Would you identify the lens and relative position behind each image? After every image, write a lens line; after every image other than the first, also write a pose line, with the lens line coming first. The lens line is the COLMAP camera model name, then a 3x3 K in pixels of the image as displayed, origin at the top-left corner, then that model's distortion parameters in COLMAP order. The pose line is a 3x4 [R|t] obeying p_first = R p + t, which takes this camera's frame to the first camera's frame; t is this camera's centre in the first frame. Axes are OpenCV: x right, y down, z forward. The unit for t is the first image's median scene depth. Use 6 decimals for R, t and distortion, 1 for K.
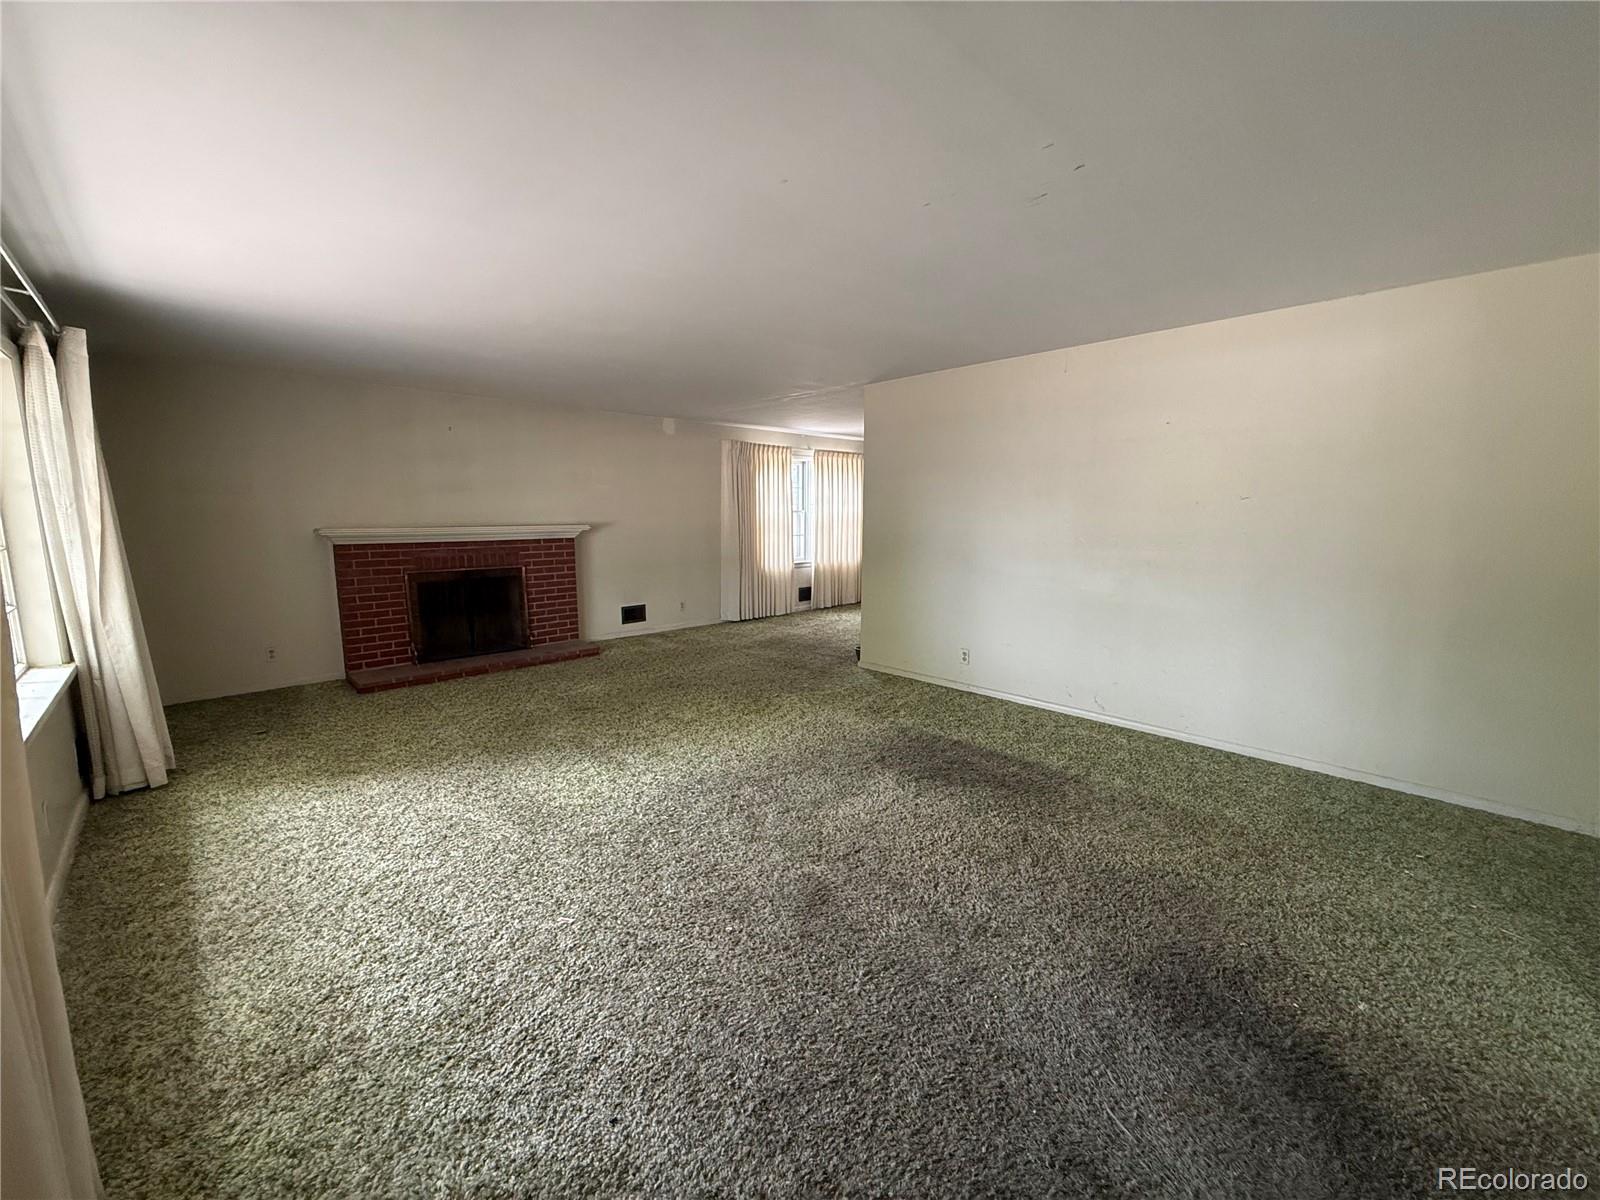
lens RADIAL K [[636.8, 0, 797.5], [0, 636.8, 600.0], [0, 0, 1]] dist [0.000819, -0.000158]
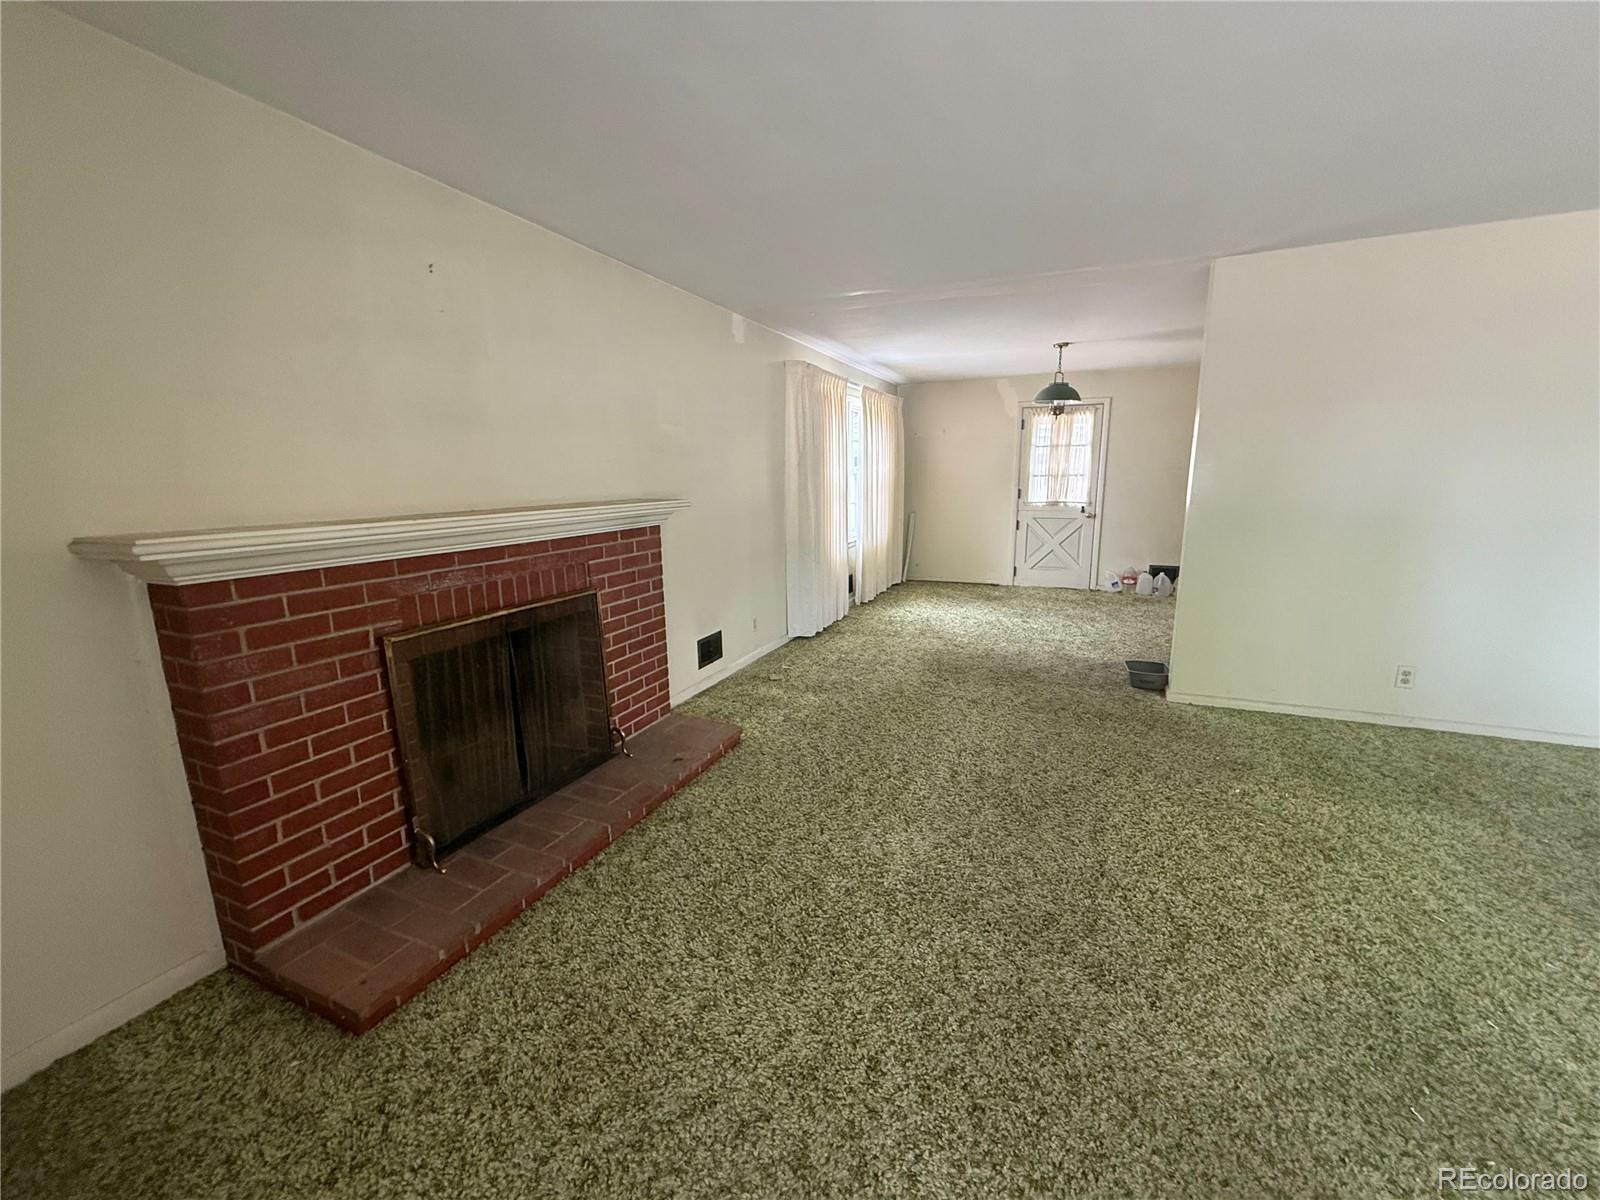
lens RADIAL K [[636.8, 0, 801.7], [0, 636.8, 600.2], [0, 0, 1]] dist [0.000819, -0.000158]
pose [[0.922964, -0.089212, 0.374404, -0.446513], [0.068244, 0.995285, 0.068921, -0.064765], [-0.378787, -0.038061, 0.924701, 0.476593]]
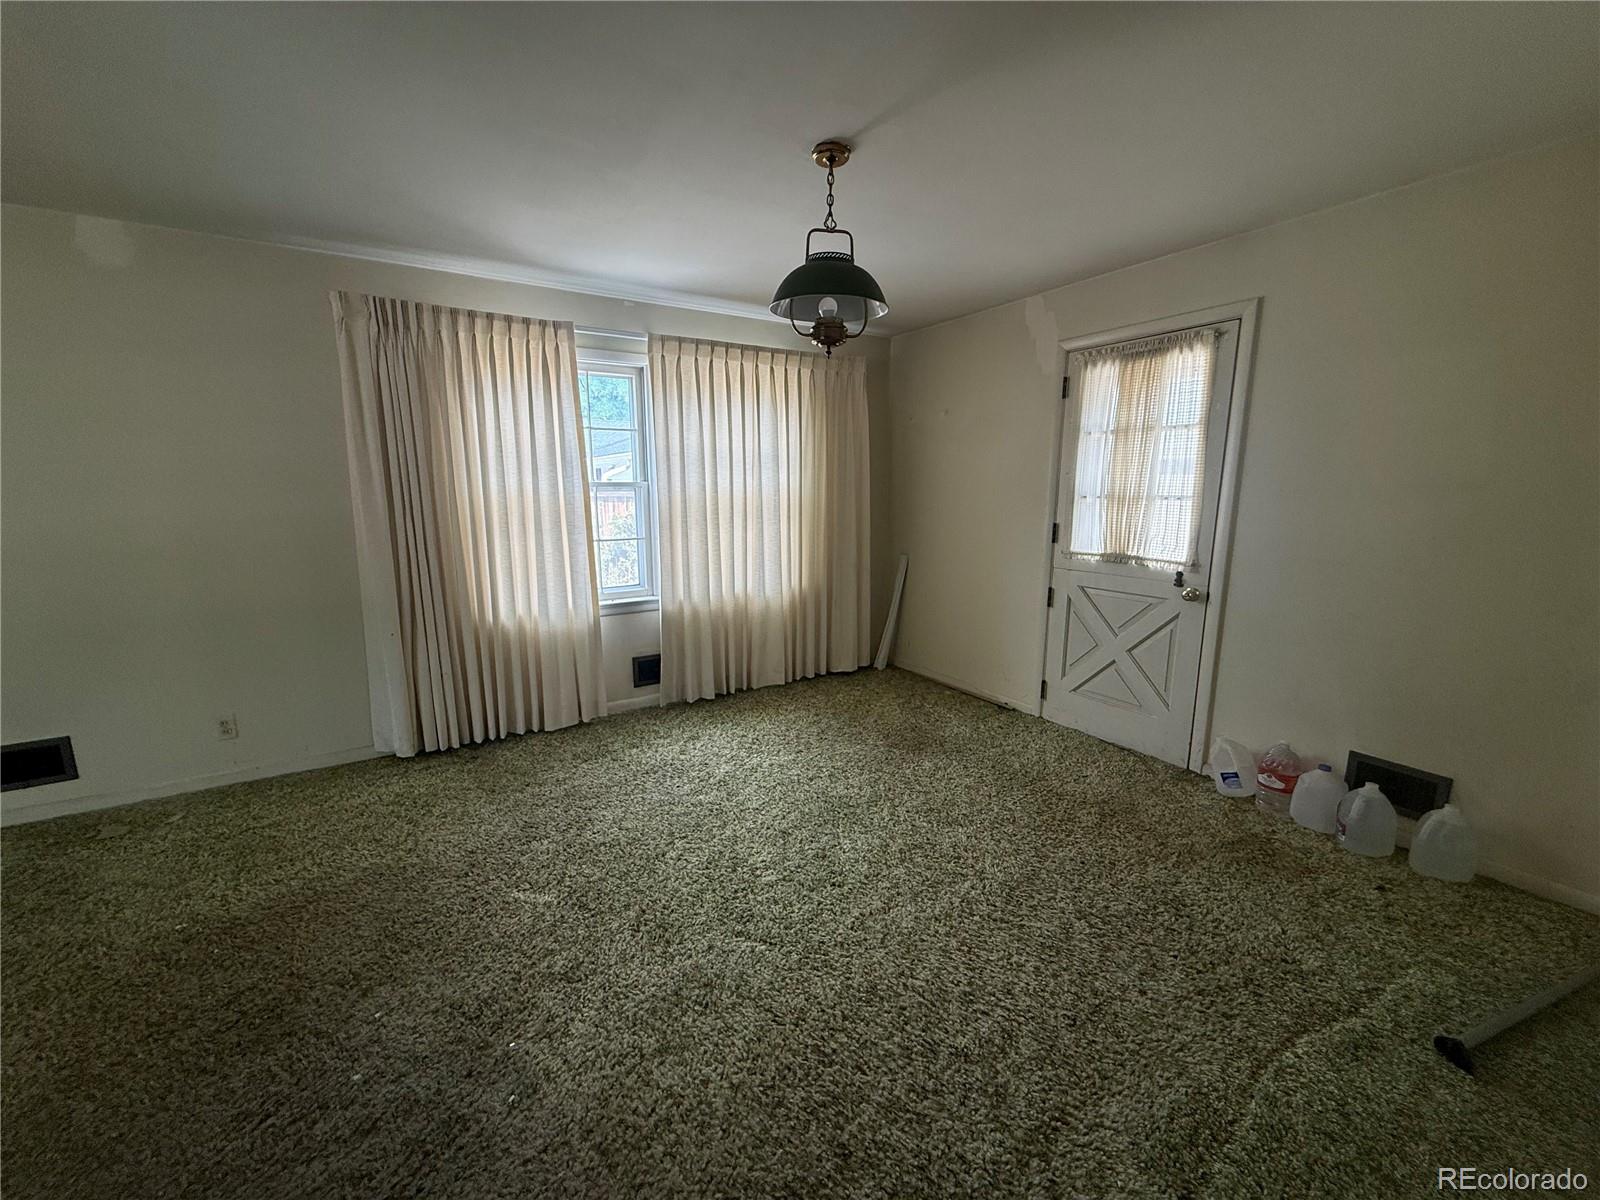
lens RADIAL K [[636.8, 0, 800.5], [0, 636.8, 600.3], [0, 0, 1]] dist [0.000819, -0.000158]
pose [[0.979238, 0.030992, -0.200331, 0.286911], [-0.022414, 0.998738, 0.044944, -0.113290], [0.201471, -0.039520, 0.978697, 0.825303]]
